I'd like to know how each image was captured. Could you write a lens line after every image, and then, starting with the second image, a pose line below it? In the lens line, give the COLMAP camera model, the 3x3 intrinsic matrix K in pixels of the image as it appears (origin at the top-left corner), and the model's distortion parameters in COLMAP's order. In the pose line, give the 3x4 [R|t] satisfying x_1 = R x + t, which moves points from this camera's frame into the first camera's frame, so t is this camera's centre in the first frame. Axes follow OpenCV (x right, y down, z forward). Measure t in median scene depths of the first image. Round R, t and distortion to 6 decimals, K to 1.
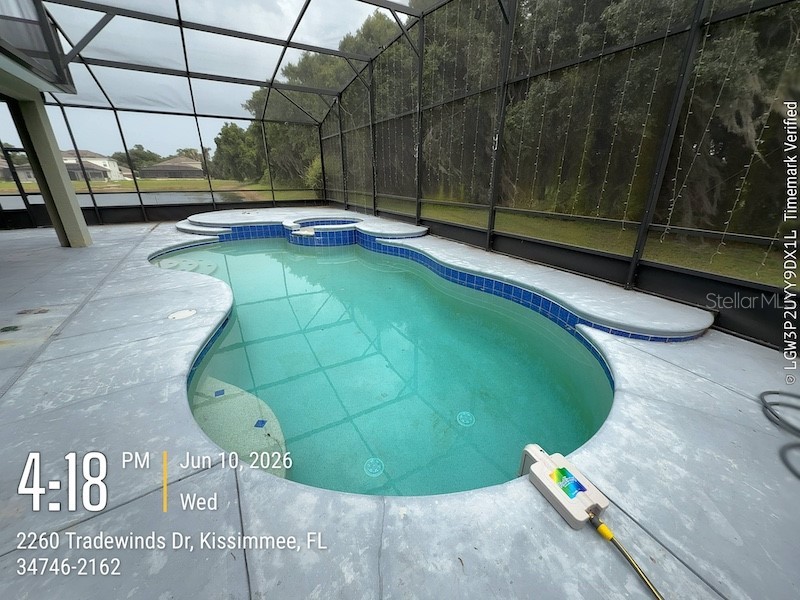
lens RADIAL K [[318.9, 0, 402.9], [0, 318.9, 300.2], [0, 0, 1]] dist [-0.001280, 0.000013]
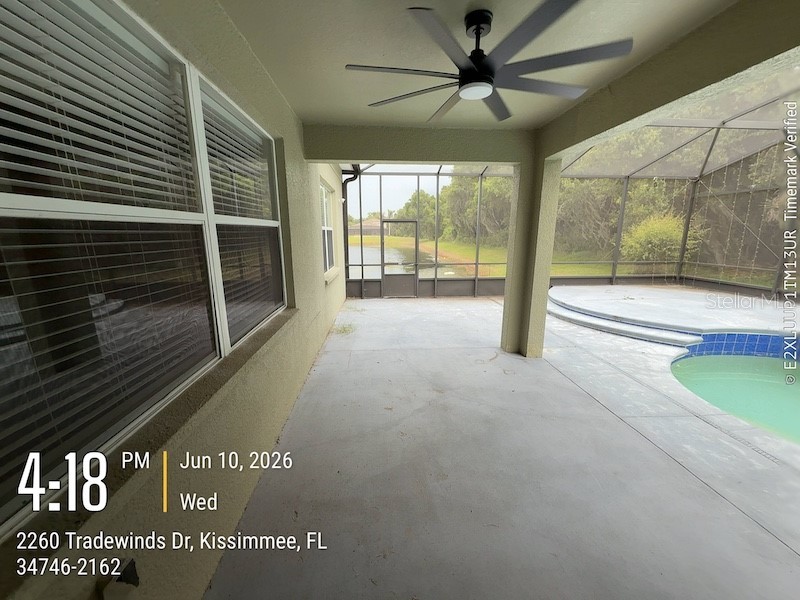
lens RADIAL K [[318.9, 0, 402.9], [0, 318.9, 300.2], [0, 0, 1]] dist [-0.001280, 0.000013]
pose [[0.901849, 0.086965, -0.423208, -1.080574], [-0.153977, 0.979909, -0.126762, -0.170899], [0.403682, 0.179485, 0.897121, 0.273551]]
